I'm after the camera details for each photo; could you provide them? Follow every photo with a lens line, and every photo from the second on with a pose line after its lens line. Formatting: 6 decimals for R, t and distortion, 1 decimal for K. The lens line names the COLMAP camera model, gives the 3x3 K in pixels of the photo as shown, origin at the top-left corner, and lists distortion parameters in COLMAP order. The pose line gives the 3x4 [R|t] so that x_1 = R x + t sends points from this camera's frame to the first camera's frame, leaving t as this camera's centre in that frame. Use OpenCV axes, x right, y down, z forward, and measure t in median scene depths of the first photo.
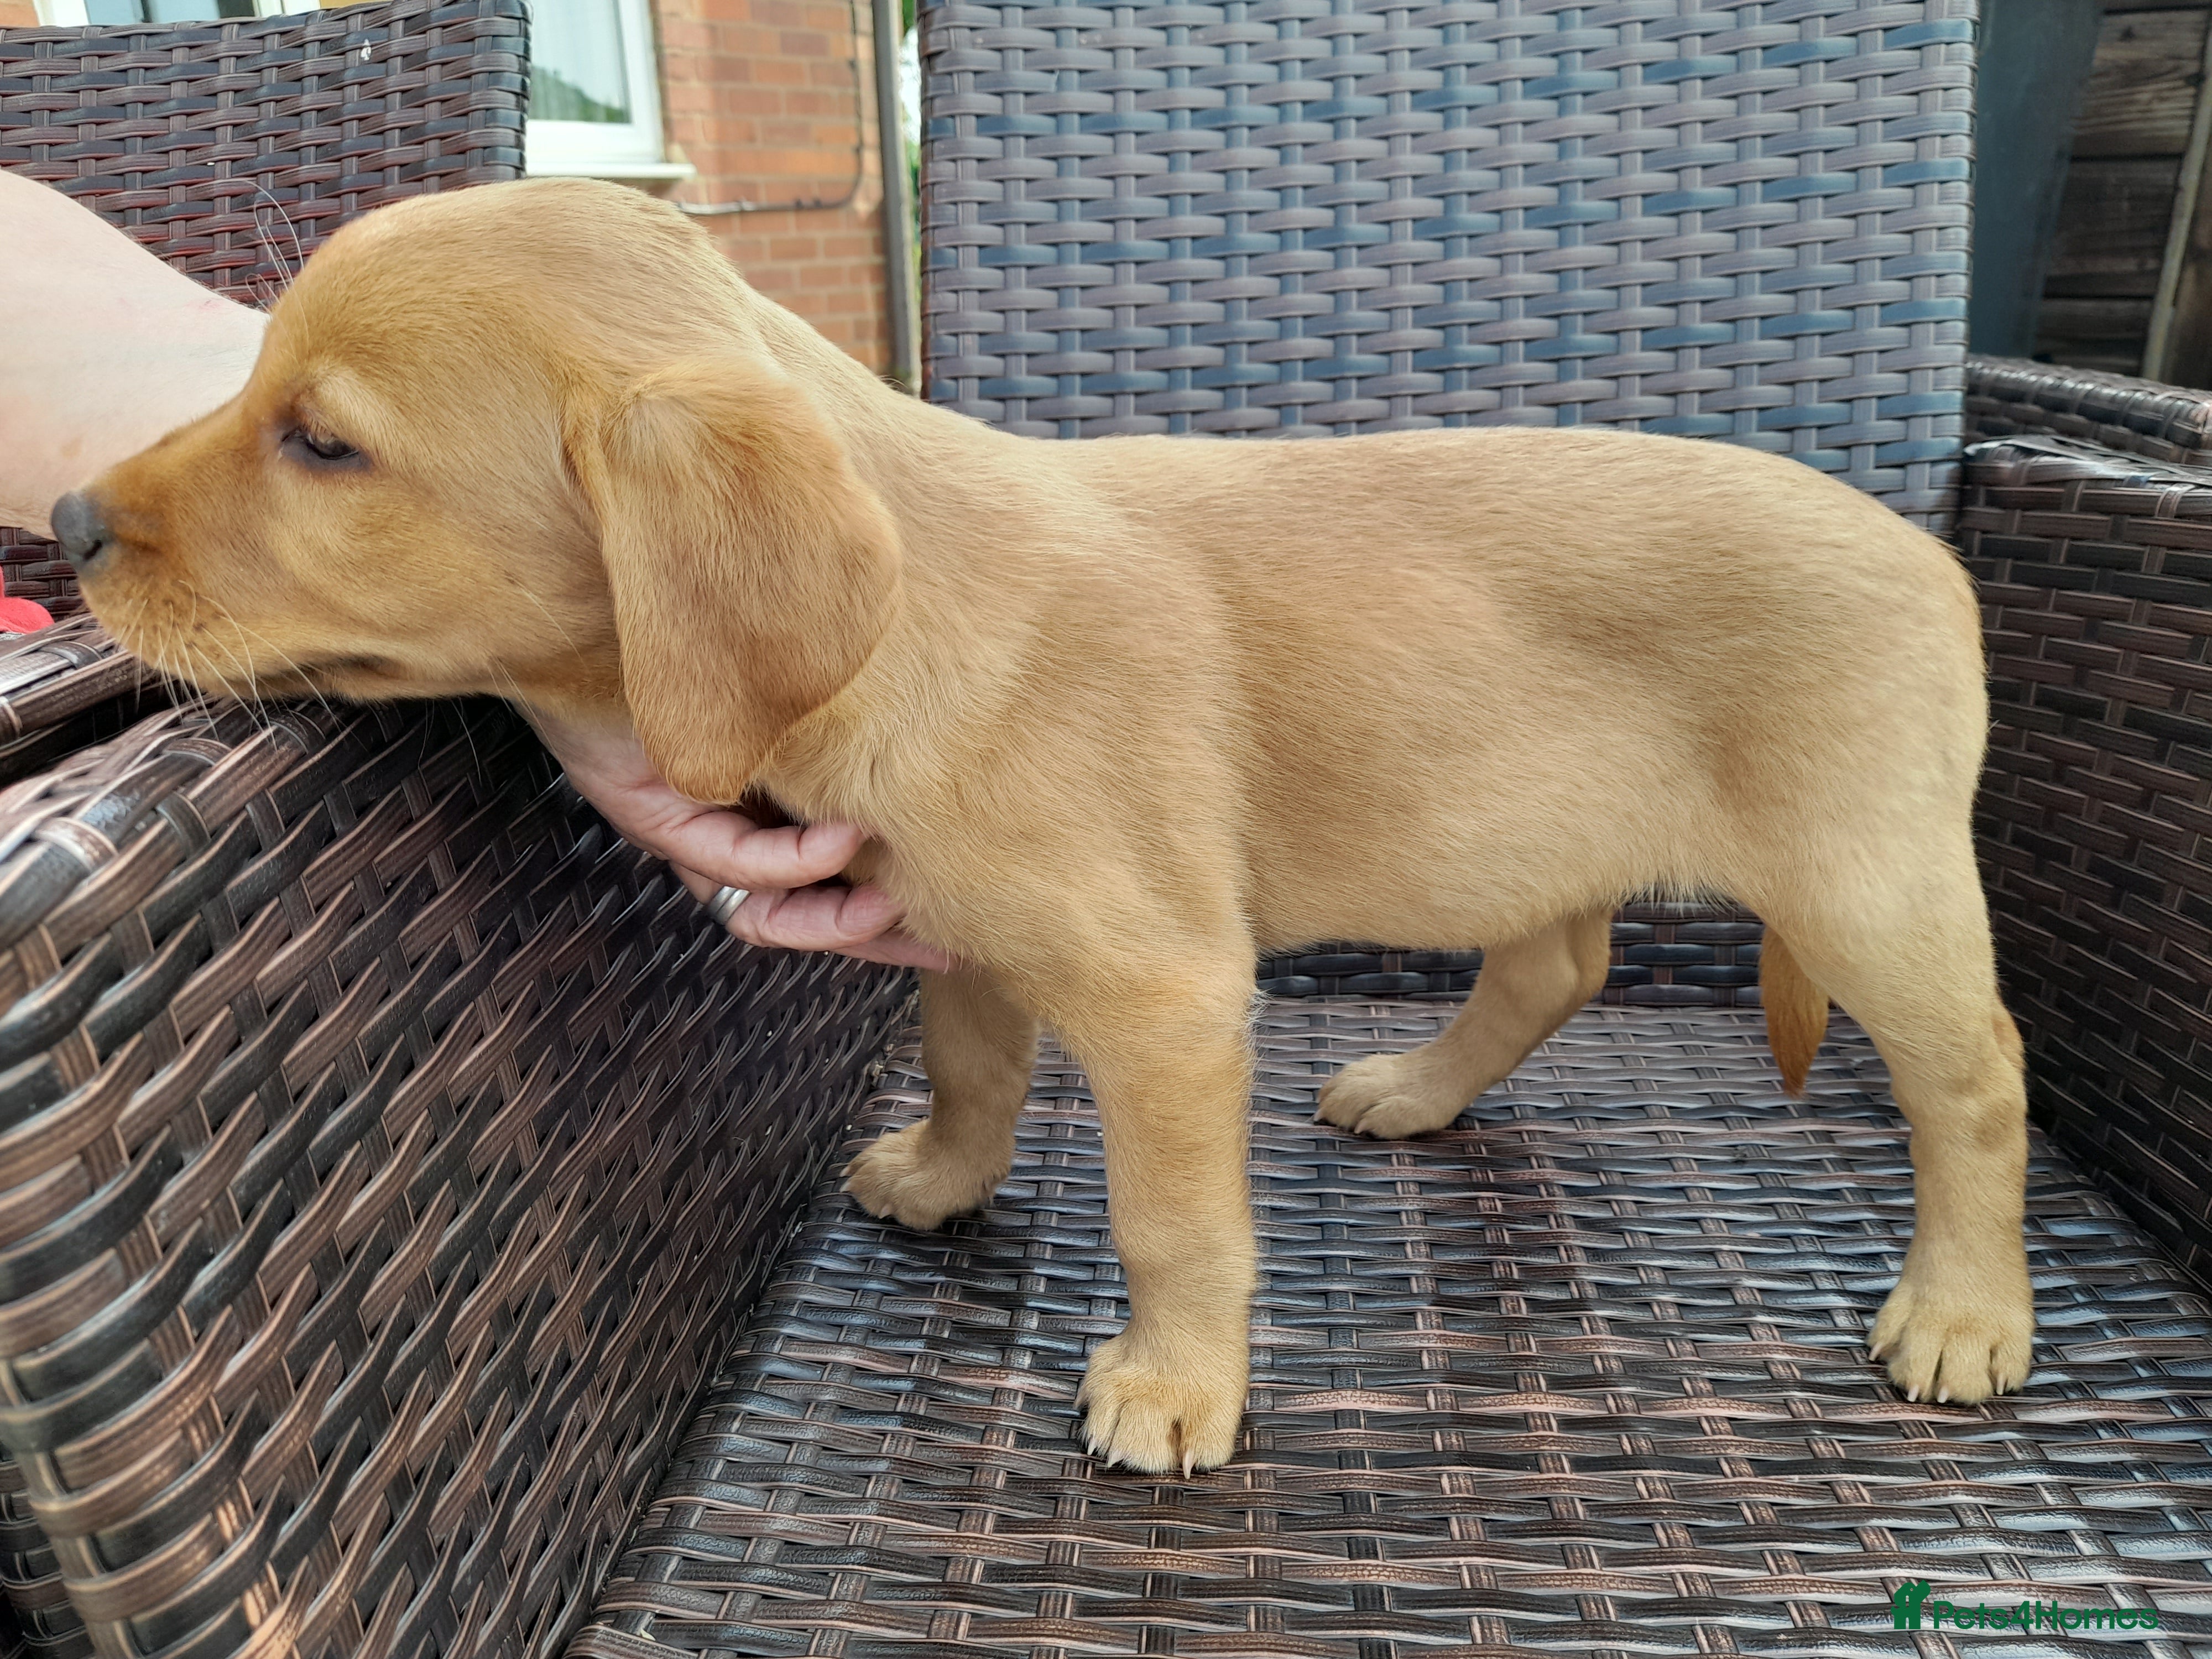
lens RADIAL K [[1552.6, 0, 1103.7], [0, 1552.6, 844.8], [0, 0, 1]] dist [0.005510, -0.016547]
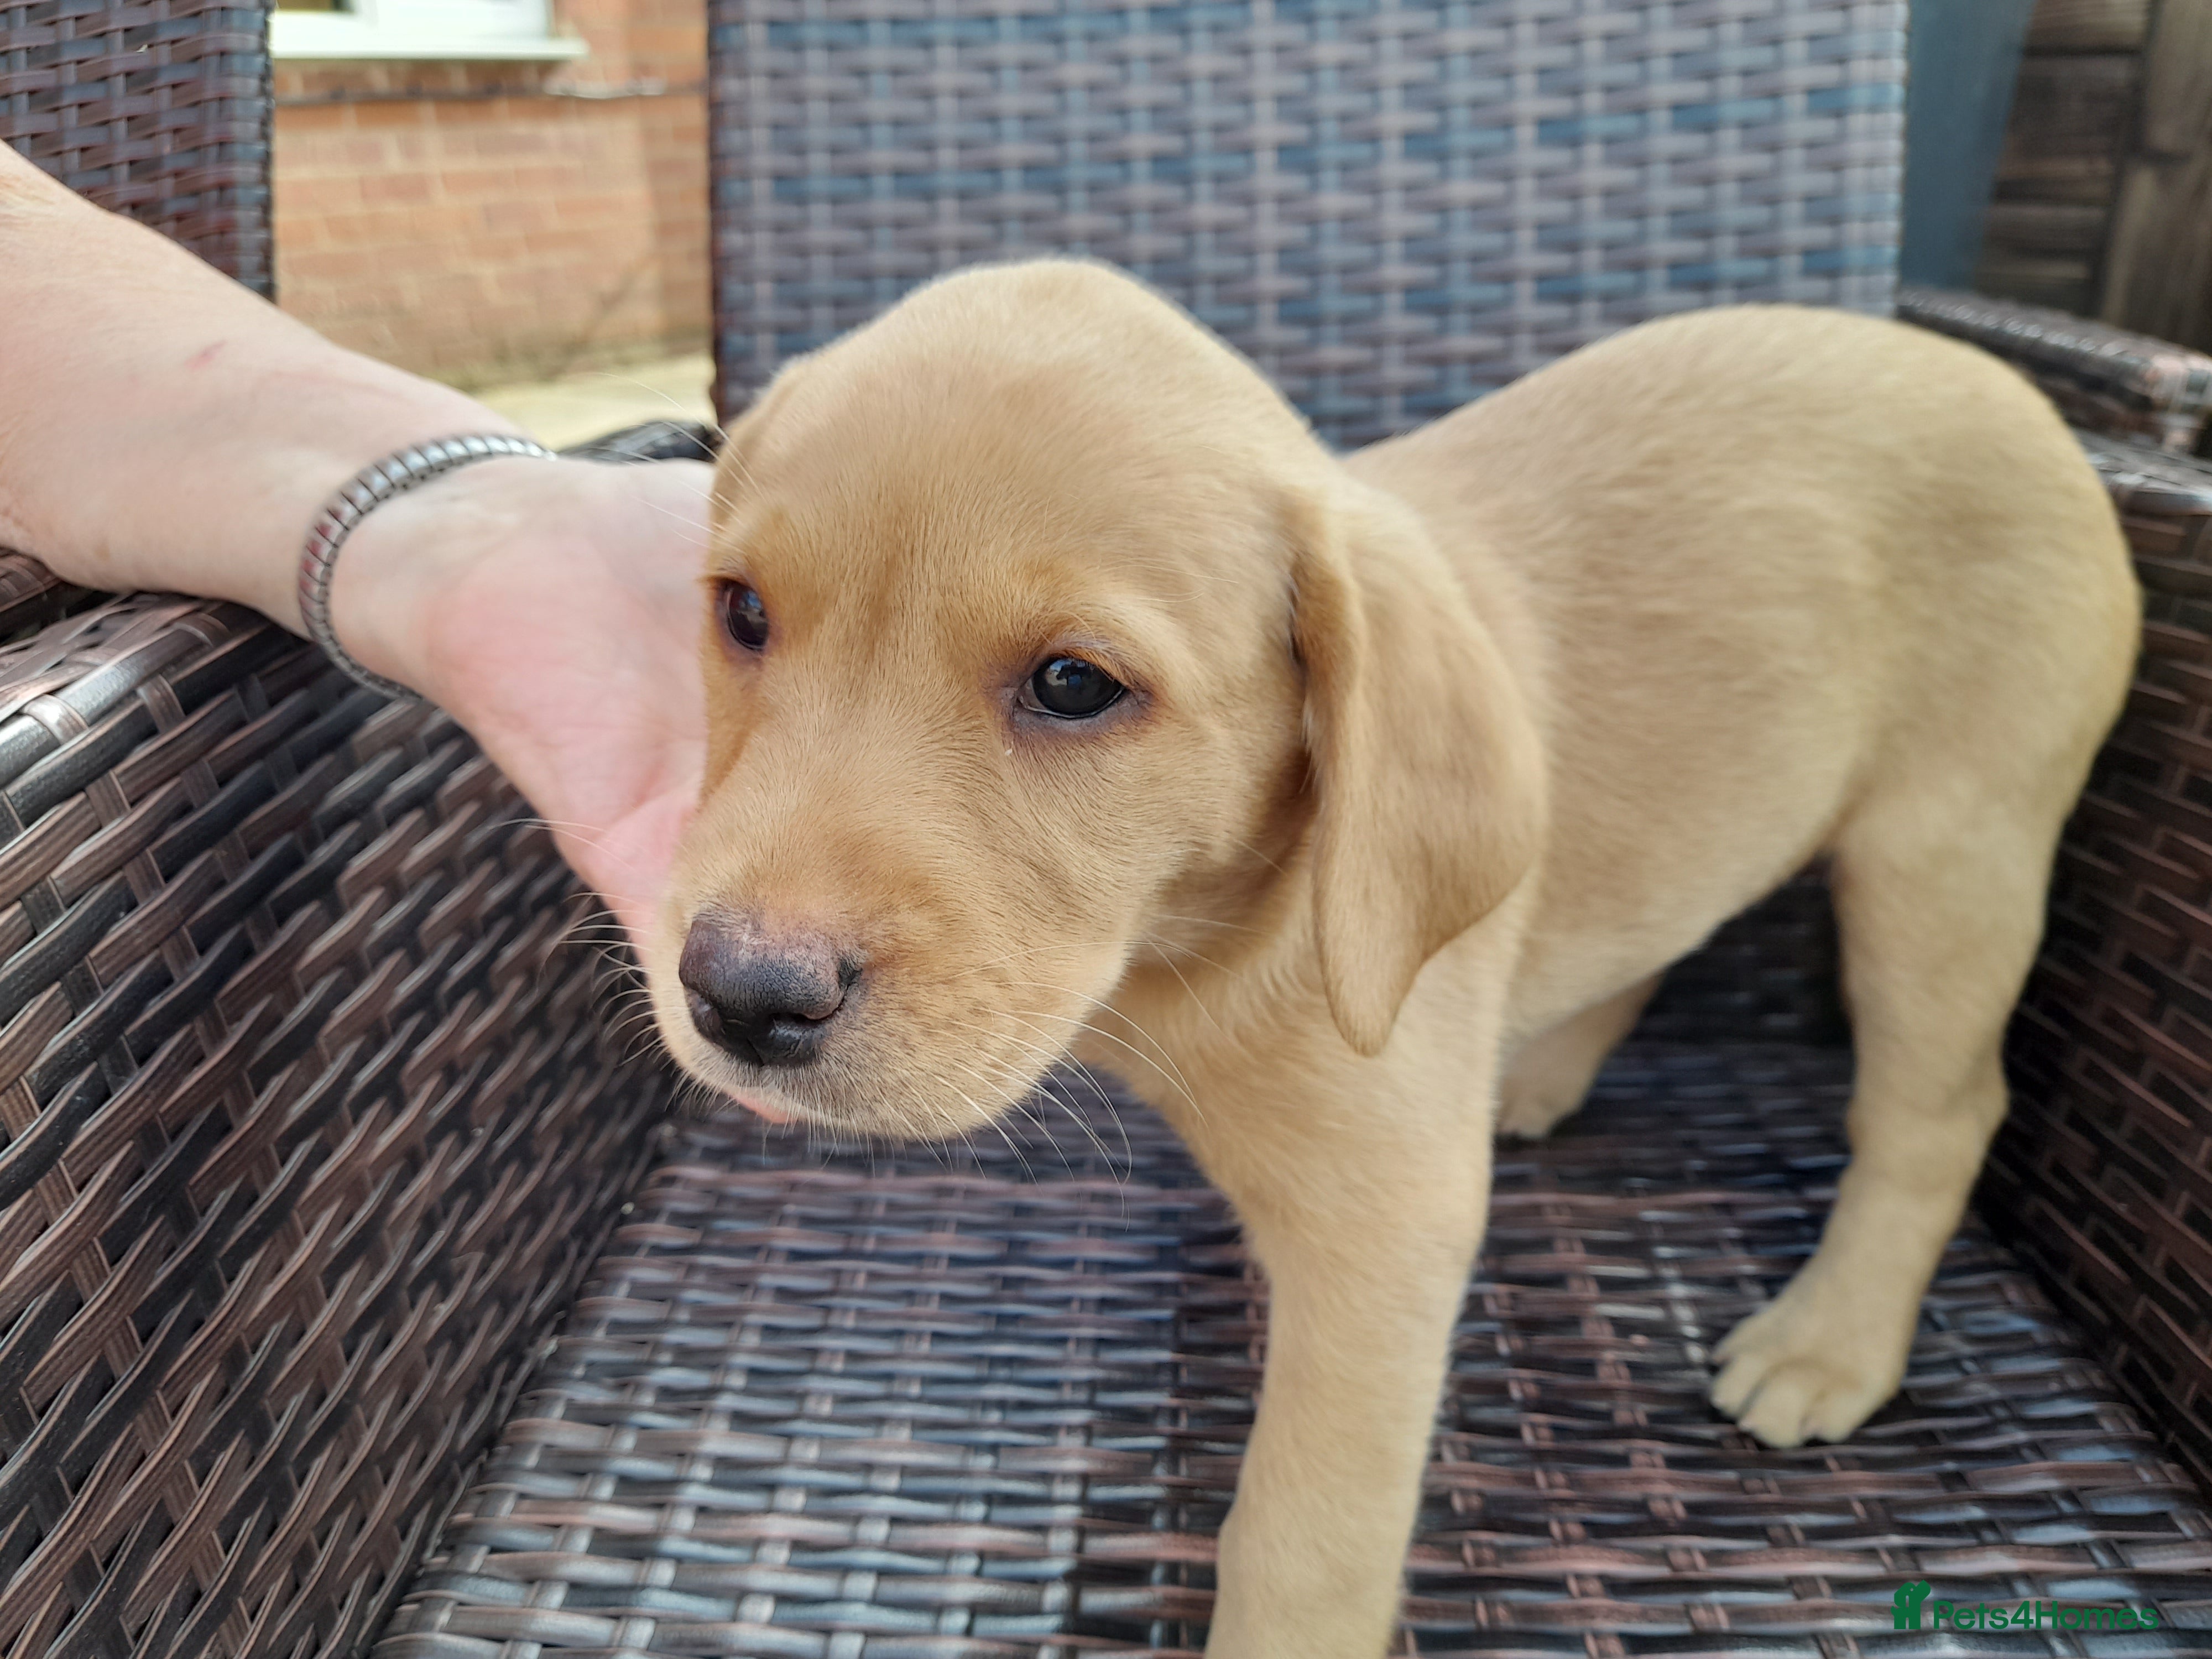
lens RADIAL K [[1562.2, 0, 1106.0], [0, 1562.2, 829.5], [0, 0, 1]] dist [-0.003223, 0.001419]
pose [[0.999456, -0.012521, 0.030525, 0.095888], [0.010685, 0.998165, 0.059596, -0.095483], [-0.031215, -0.059237, 0.997756, 0.142632]]
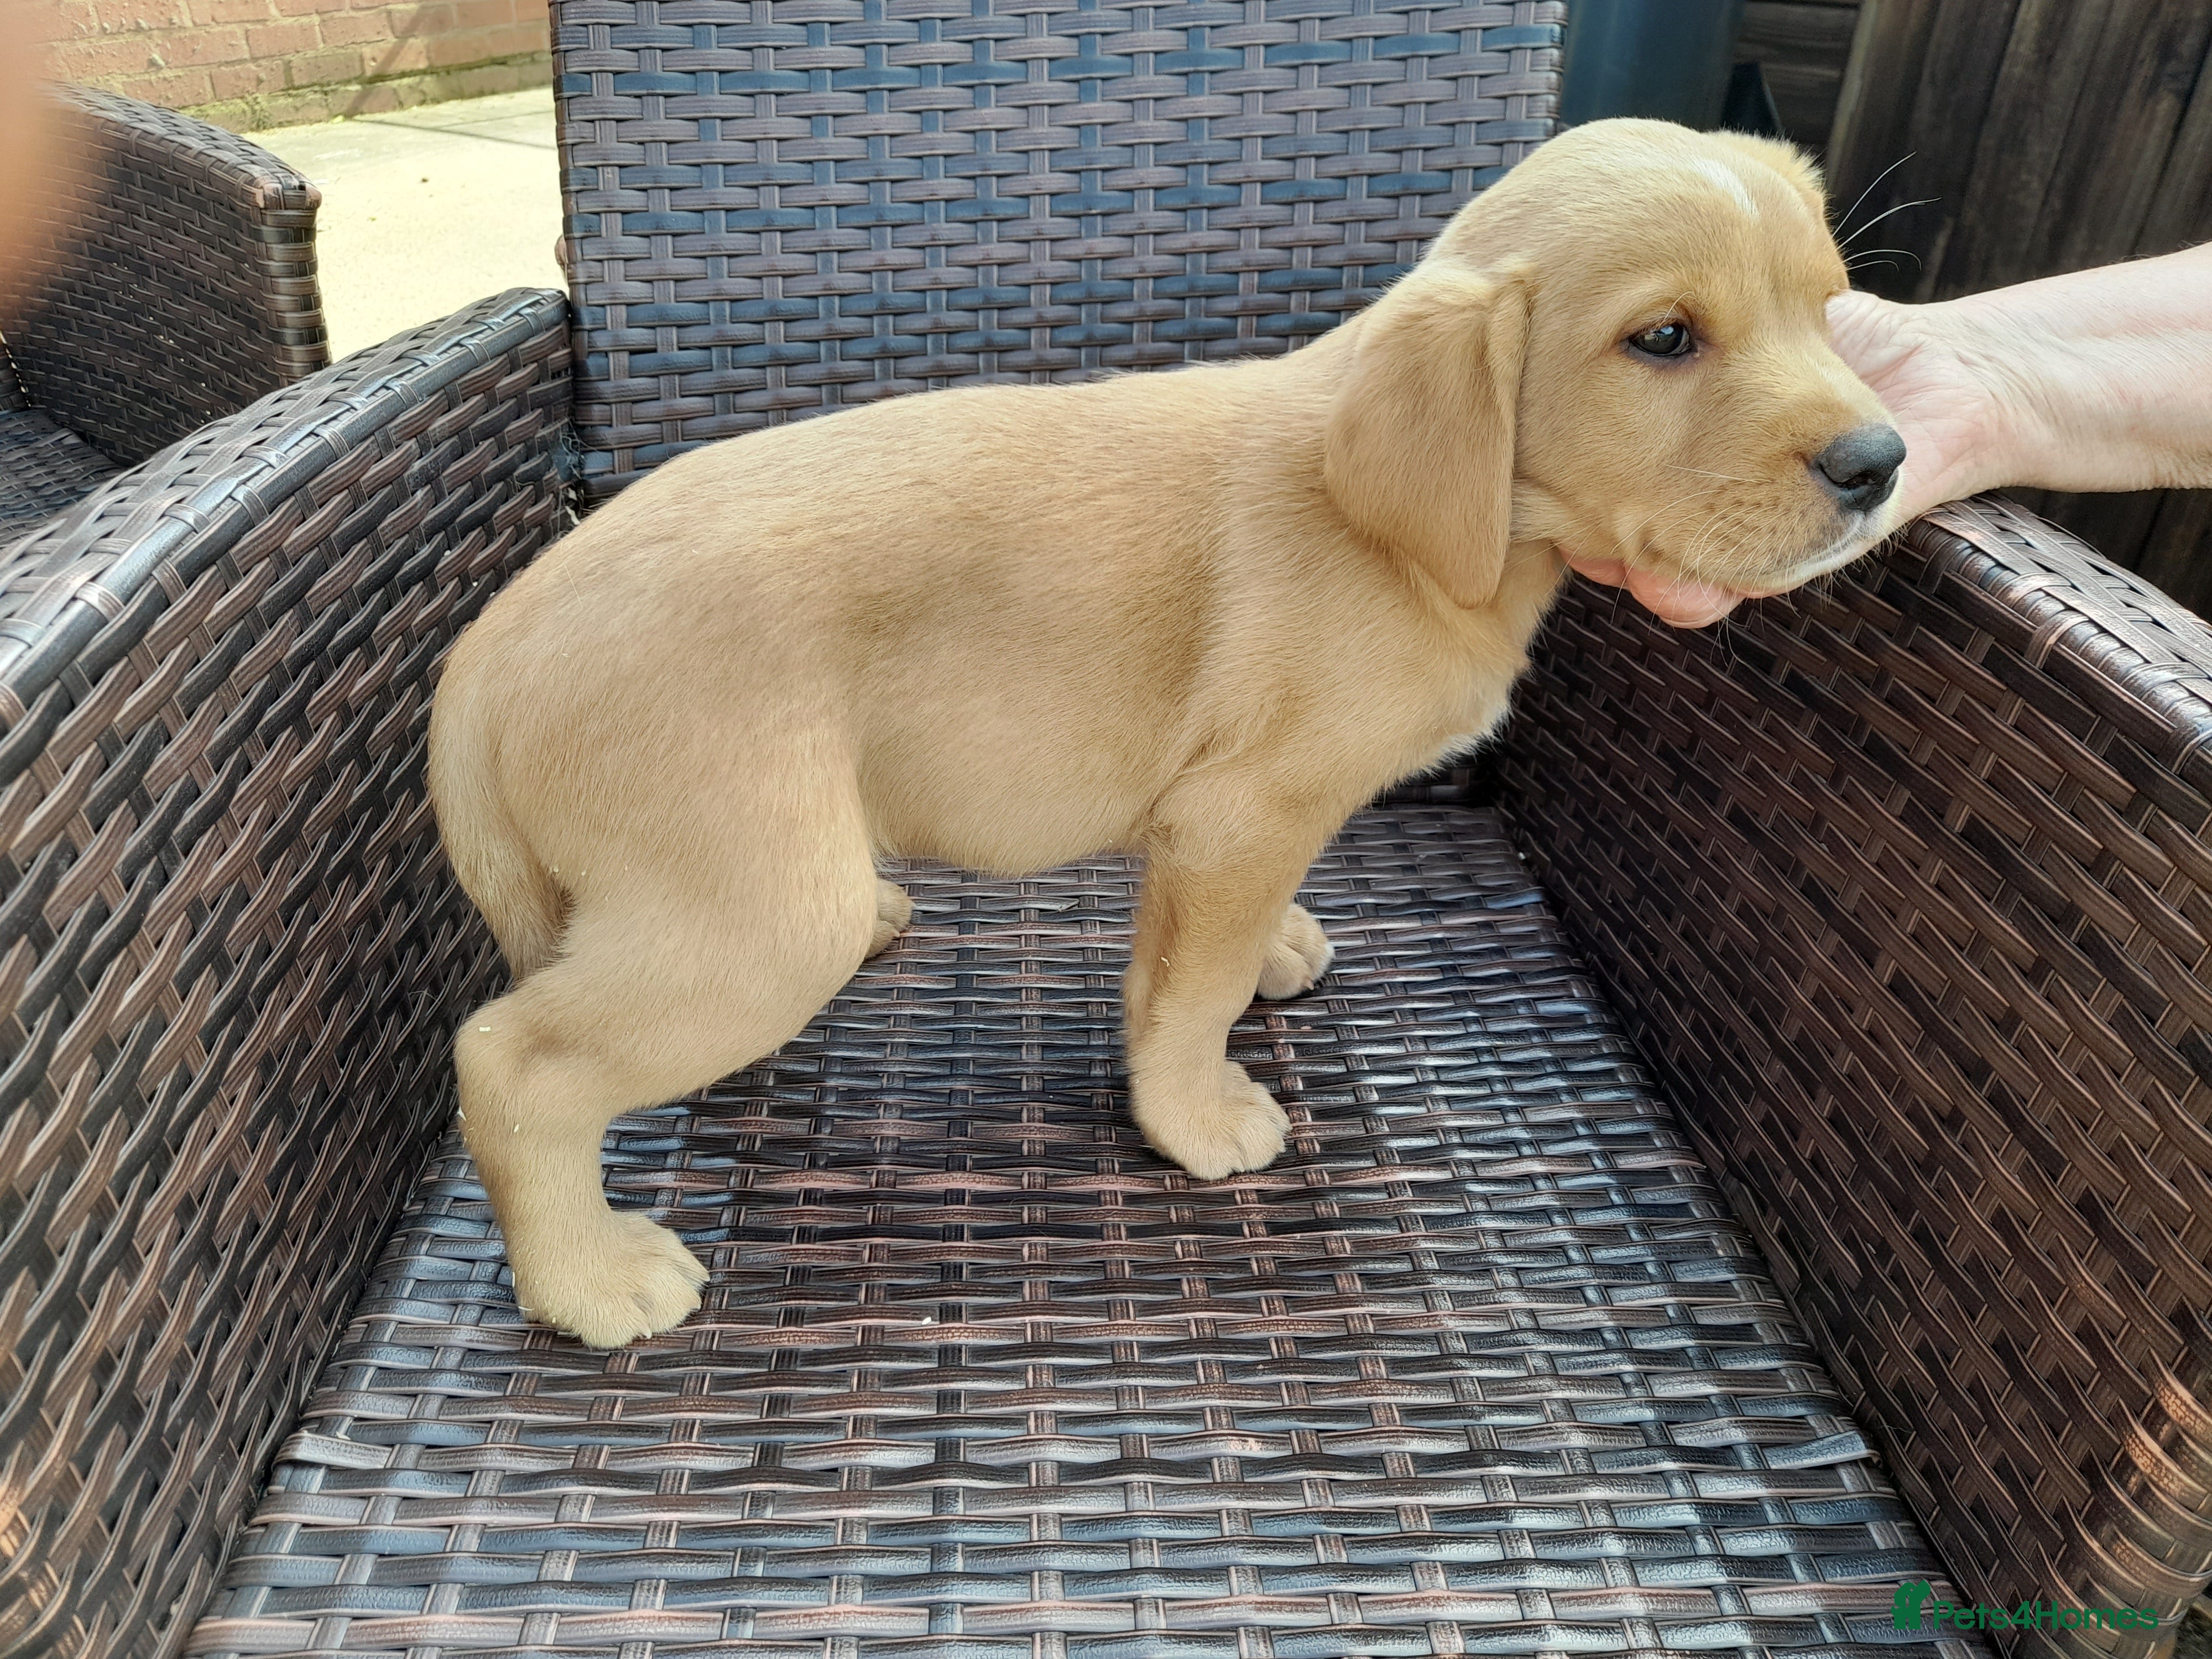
lens RADIAL K [[1560.4, 0, 1106.9], [0, 1560.4, 790.7], [0, 0, 1]] dist [0.002156, -0.003989]
pose [[0.991113, -0.029358, 0.129745, 0.116780], [0.002976, 0.979993, 0.199012, -0.175584], [-0.132991, -0.196857, 0.971370, -0.128683]]
